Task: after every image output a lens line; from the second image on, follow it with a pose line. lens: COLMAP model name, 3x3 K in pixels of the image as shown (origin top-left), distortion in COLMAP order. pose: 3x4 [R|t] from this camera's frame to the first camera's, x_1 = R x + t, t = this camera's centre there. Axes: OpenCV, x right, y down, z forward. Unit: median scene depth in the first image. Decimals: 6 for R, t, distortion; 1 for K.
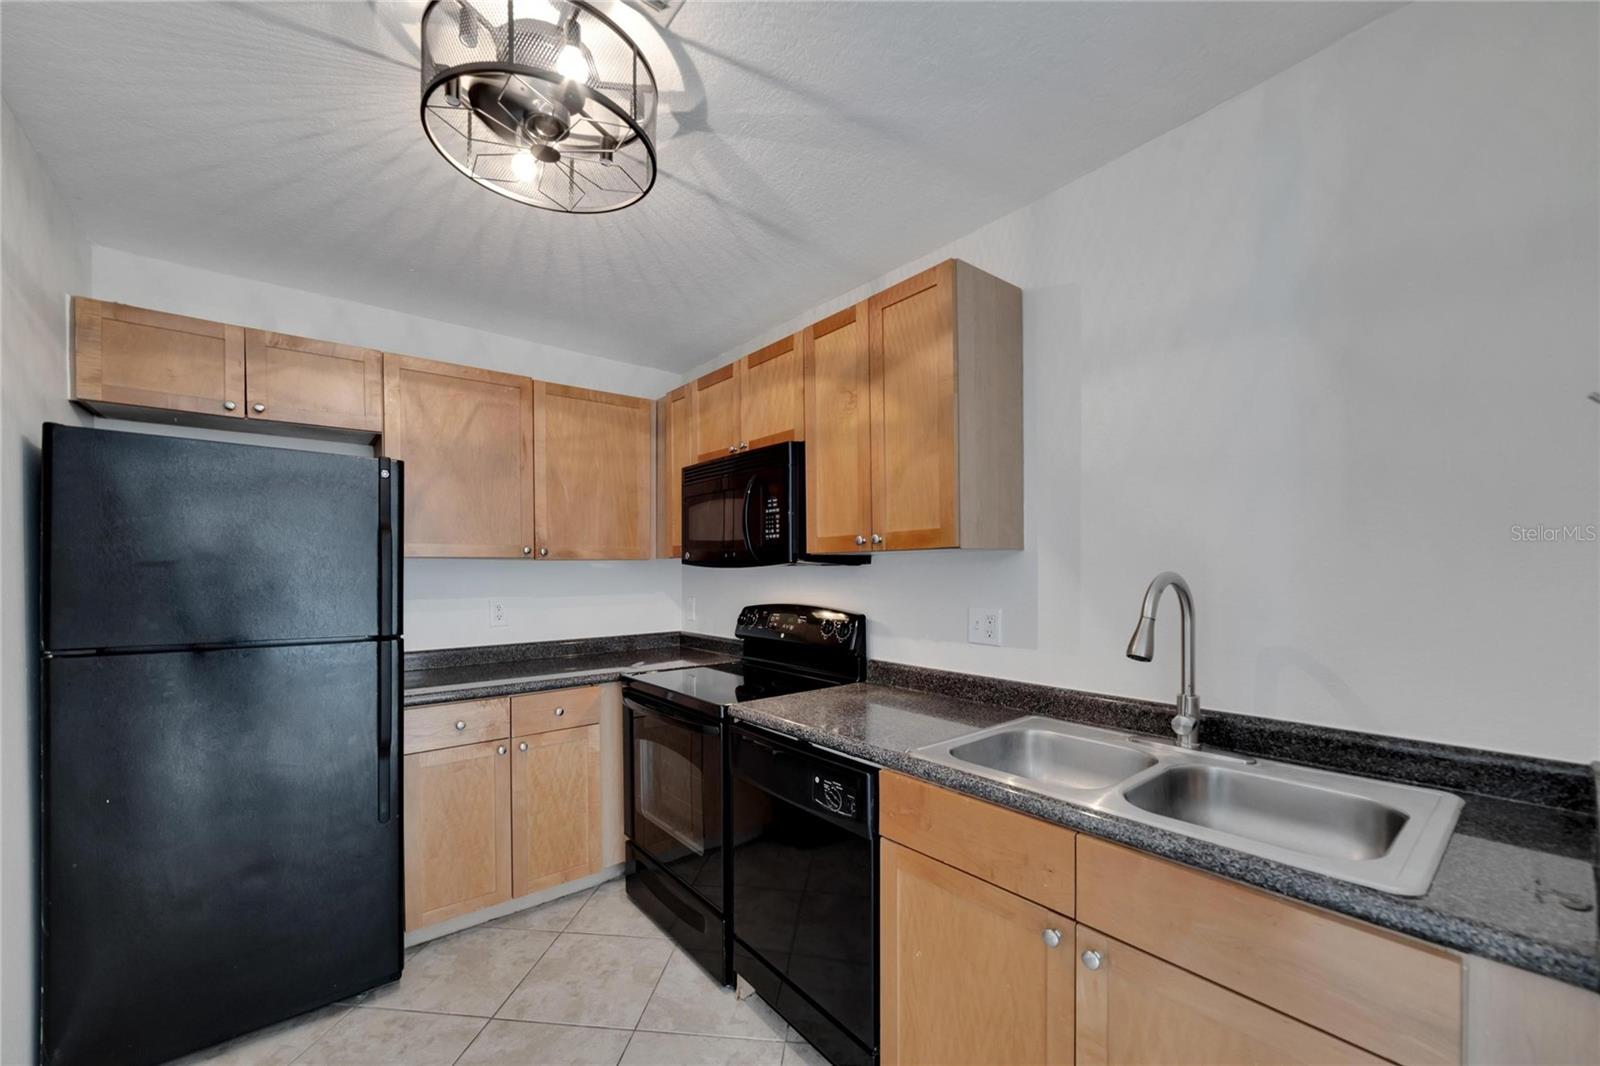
lens RADIAL K [[621.8, 0, 784.3], [0, 621.8, 575.5], [0, 0, 1]] dist [-0.001768, 0.000954]
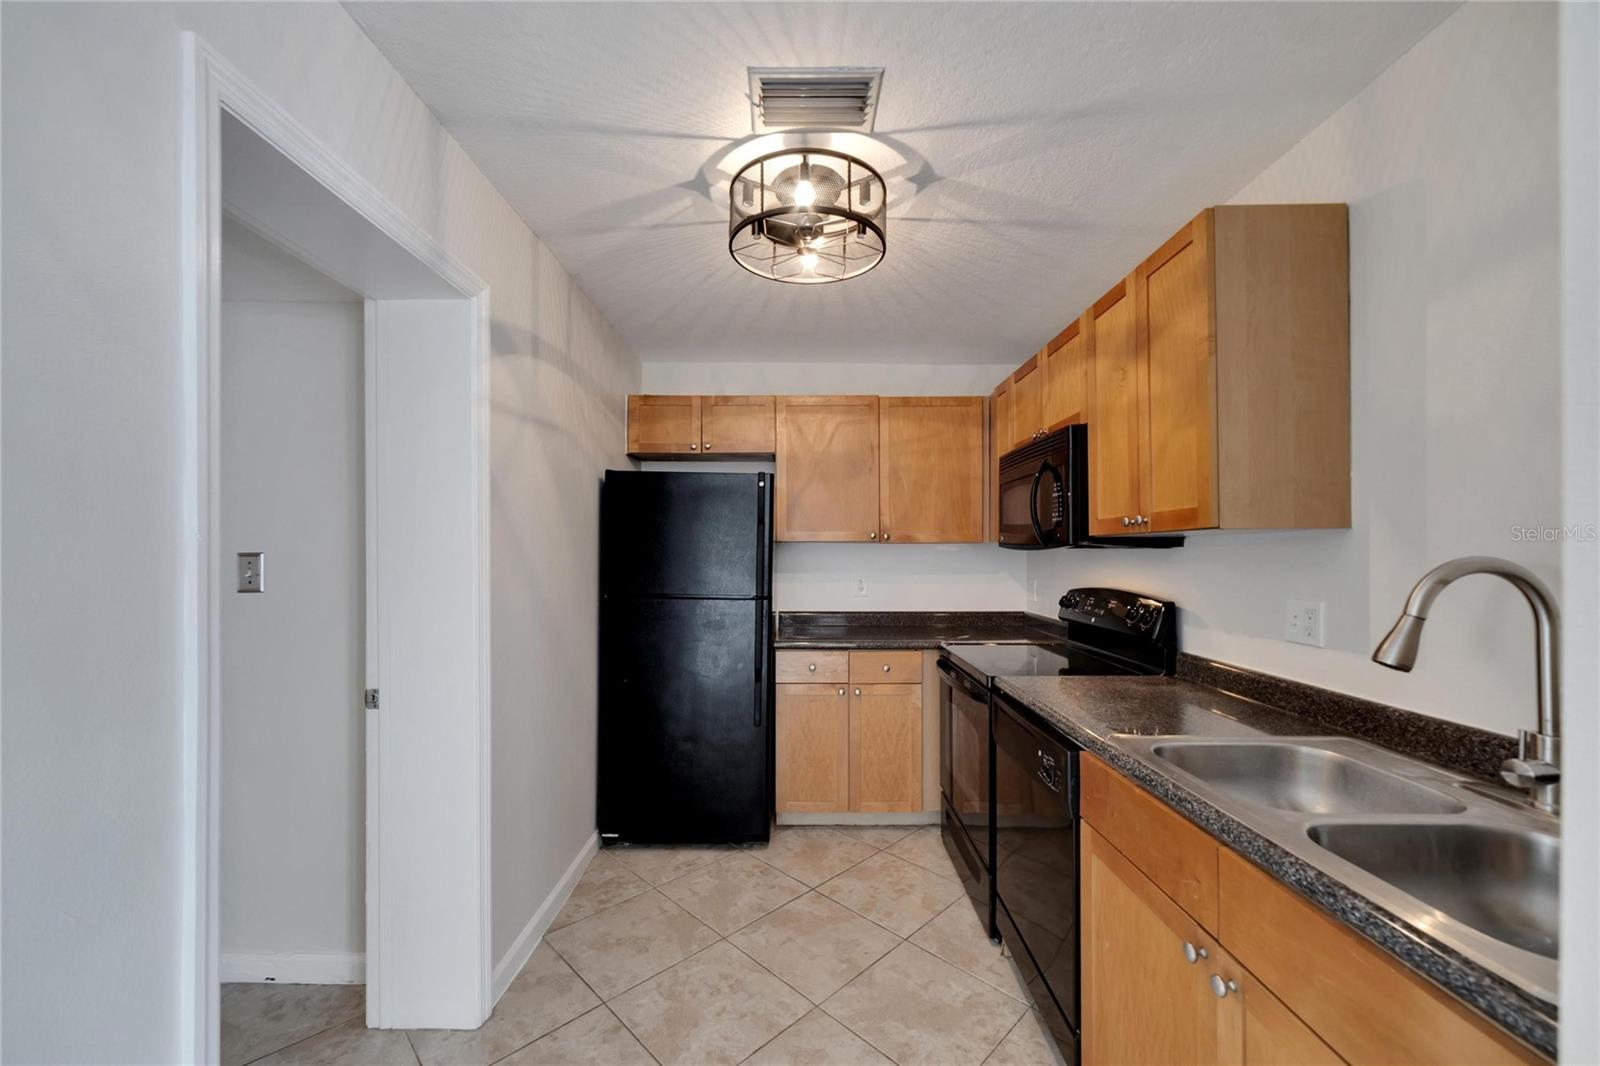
lens RADIAL K [[621.8, 0, 819.3], [0, 621.8, 547.7], [0, 0, 1]] dist [-0.001768, 0.000954]
pose [[0.786693, 0.001182, -0.617343, 0.334159], [-0.012339, 0.999829, -0.013808, 0.002240], [0.617221, 0.018480, 0.786573, -0.044648]]
